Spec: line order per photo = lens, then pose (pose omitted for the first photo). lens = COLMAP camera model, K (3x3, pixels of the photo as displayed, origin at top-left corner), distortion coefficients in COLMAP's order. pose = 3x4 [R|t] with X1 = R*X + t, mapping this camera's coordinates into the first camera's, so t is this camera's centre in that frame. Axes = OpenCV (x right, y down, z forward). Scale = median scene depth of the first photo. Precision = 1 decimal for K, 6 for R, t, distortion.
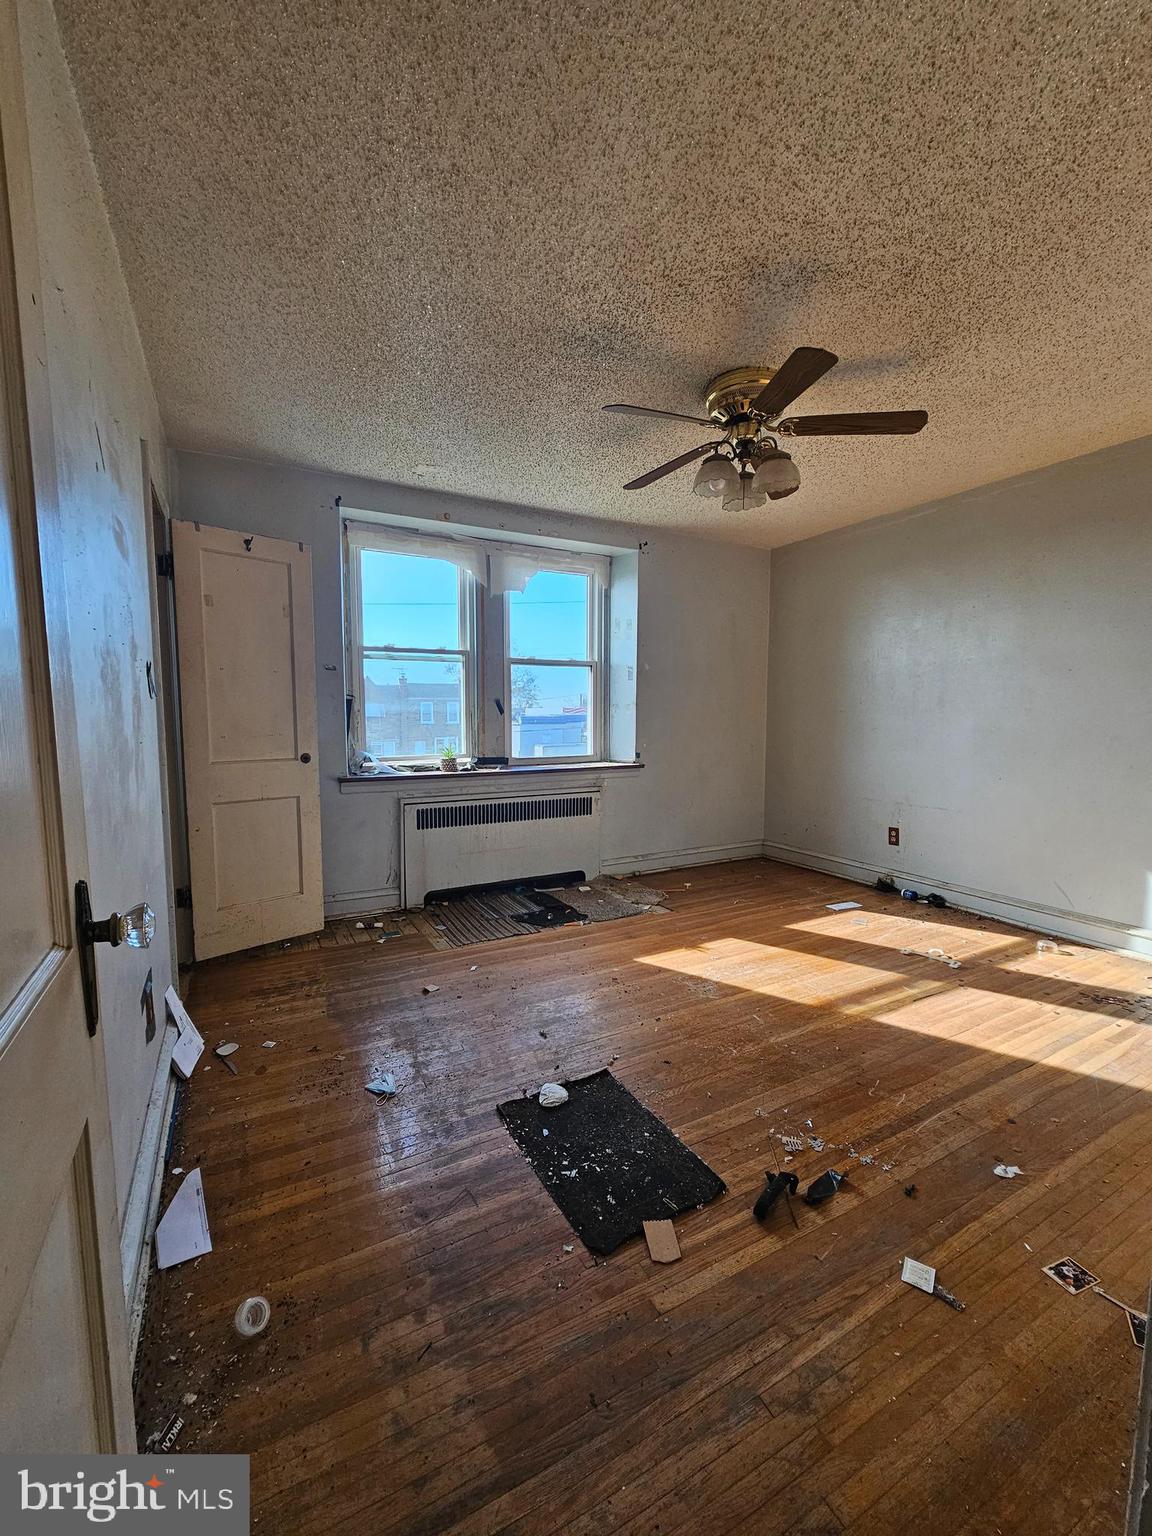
lens RADIAL K [[625.5, 0, 570.3], [0, 625.5, 770.2], [0, 0, 1]] dist [-0.003044, -0.000419]
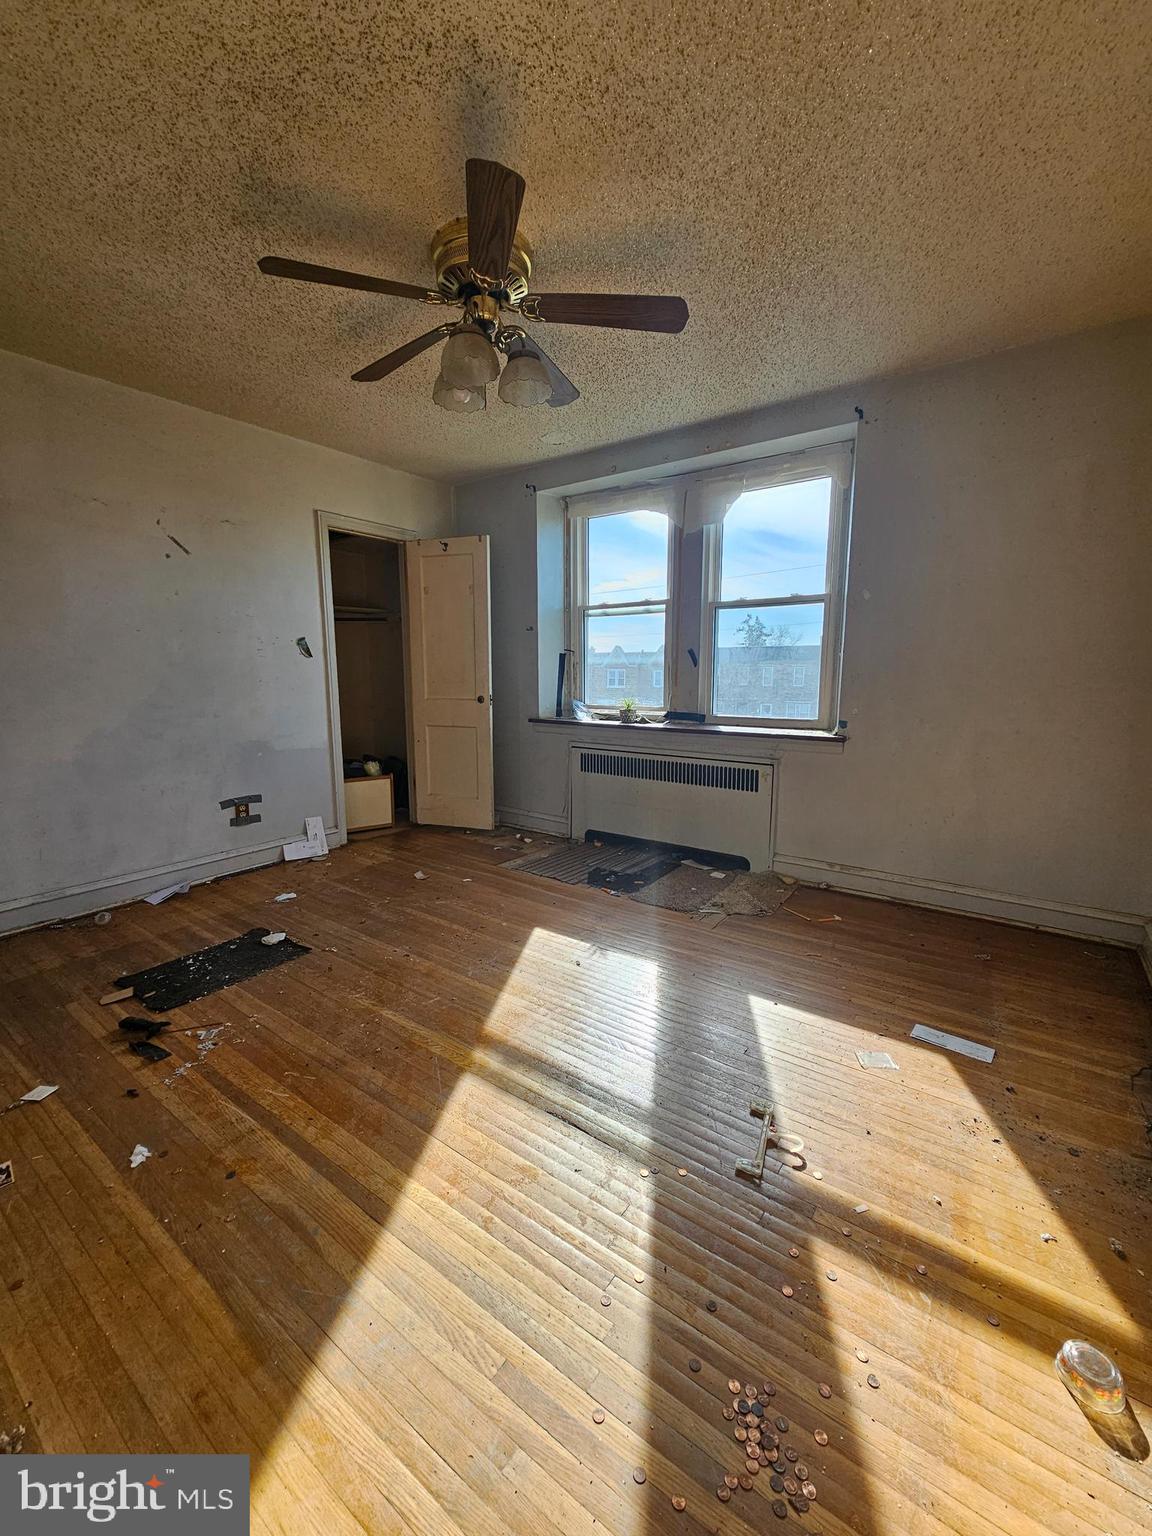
lens RADIAL K [[625.1, 0, 567.2], [0, 625.1, 771.9], [0, 0, 1]] dist [-0.001722, 0.000075]
pose [[0.424737, 0.149286, -0.892923, 0.817803], [-0.079216, 0.988656, 0.127611, -0.048153], [0.901844, 0.016533, 0.431745, 0.551135]]
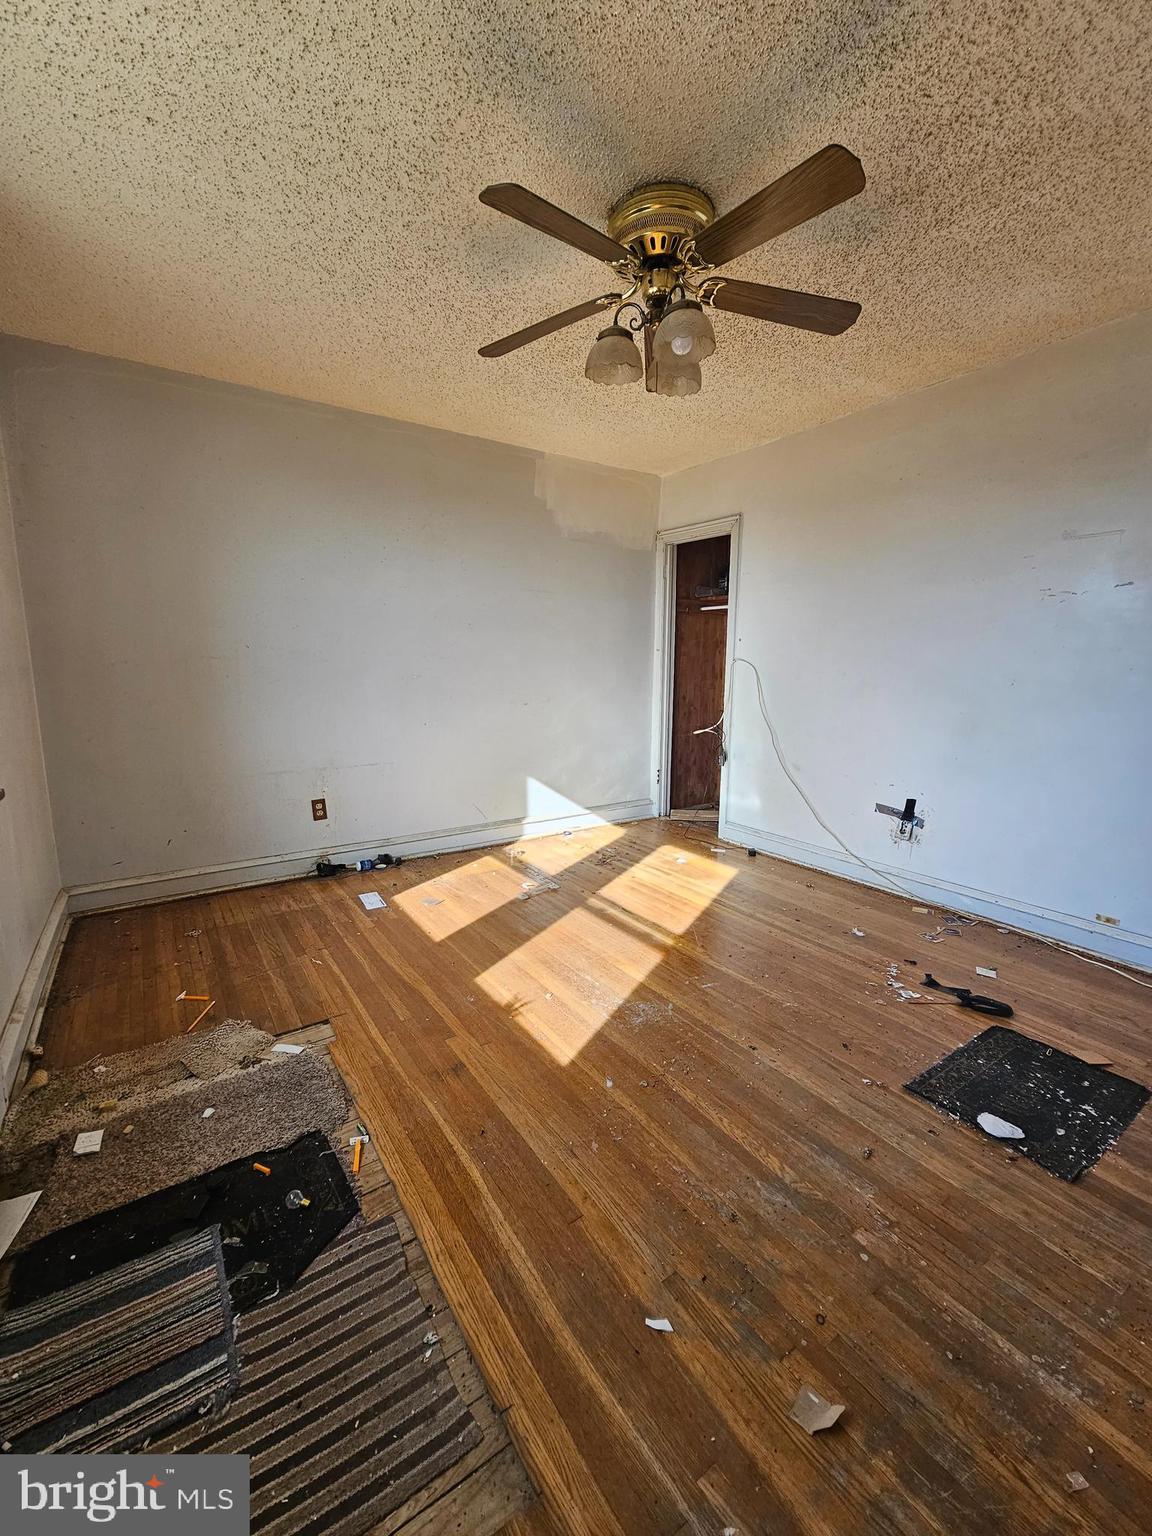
lens RADIAL K [[625.5, 0, 570.3], [0, 625.5, 770.2], [0, 0, 1]] dist [-0.003044, -0.000419]
pose [[-0.090932, -0.170112, 0.981220, -0.397269], [0.086504, 0.980229, 0.177956, -0.080120], [-0.992093, 0.101061, -0.074419, 0.884996]]
